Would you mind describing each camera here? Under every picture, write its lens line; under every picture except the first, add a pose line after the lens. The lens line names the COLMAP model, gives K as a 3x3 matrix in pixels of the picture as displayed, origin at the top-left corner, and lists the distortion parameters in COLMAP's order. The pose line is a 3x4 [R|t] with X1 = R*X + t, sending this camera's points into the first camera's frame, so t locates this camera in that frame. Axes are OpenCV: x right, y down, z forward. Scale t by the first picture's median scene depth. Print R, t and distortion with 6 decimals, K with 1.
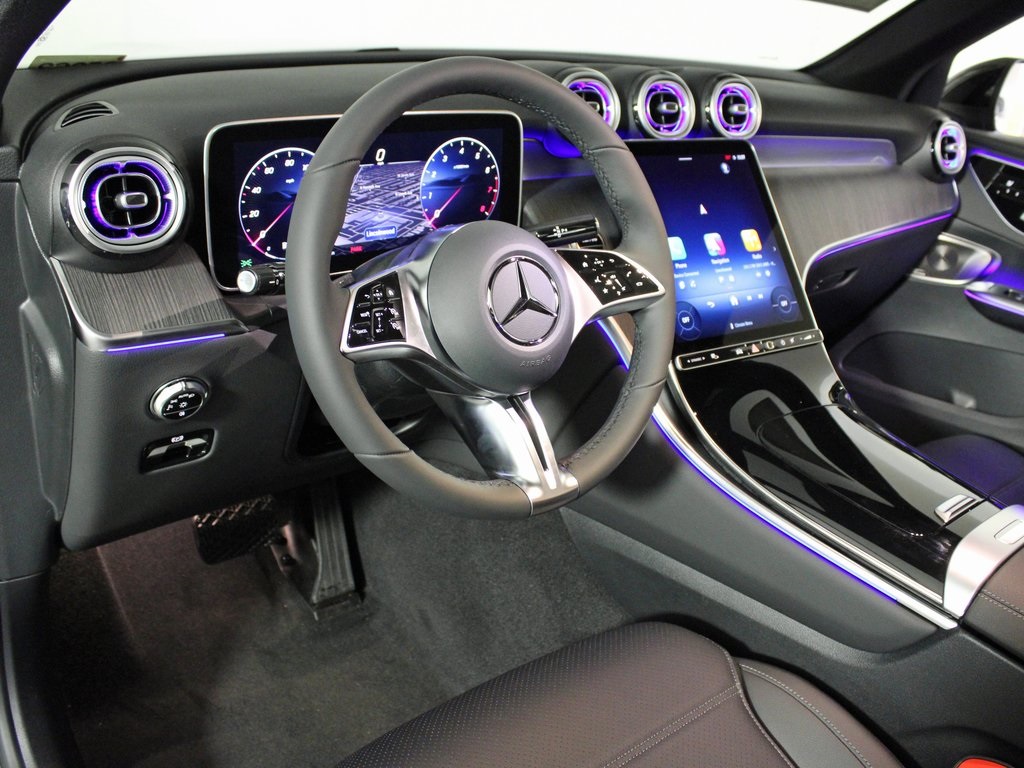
lens RADIAL K [[908.0, 0, 512.0], [0, 908.0, 384.0], [0, 0, 1]] dist [-0.137872, 0.022064]
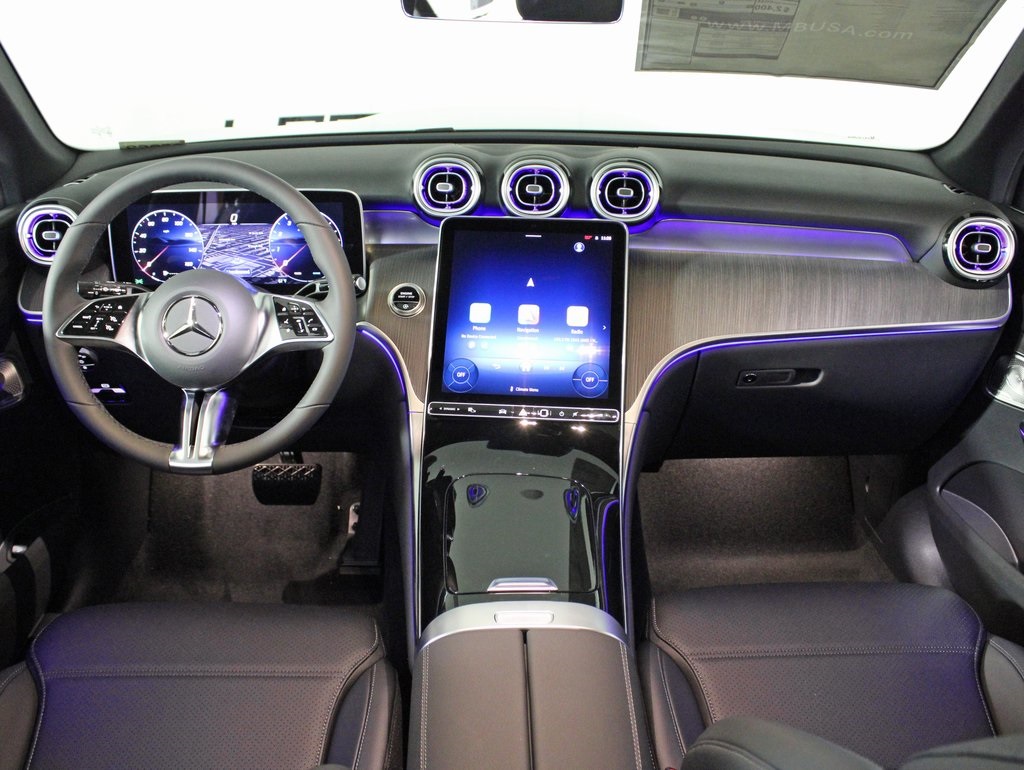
lens RADIAL K [[908.0, 0, 512.0], [0, 908.0, 385.0], [0, 0, 1]] dist [-0.137872, 0.022064]
pose [[0.804647, 0.171729, -0.568376, 1.032991], [-0.200161, 0.979682, 0.012634, -0.098022], [0.558997, 0.103601, 0.822672, 0.102832]]
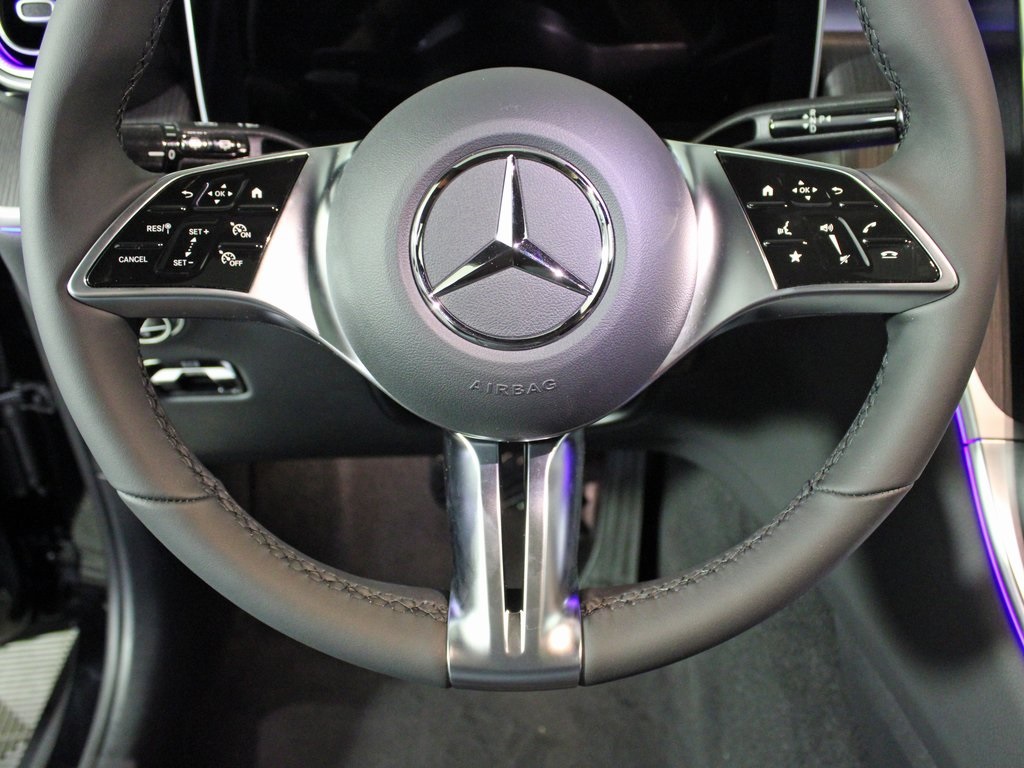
lens RADIAL K [[908.0, 0, 512.0], [0, 908.0, 384.0], [0, 0, 1]] dist [-0.137872, 0.022064]
pose [[0.791987, 0.237639, -0.562391, 0.229358], [-0.179274, 0.971052, 0.157857, -0.080006], [0.583624, -0.024199, 0.811663, 0.528096]]
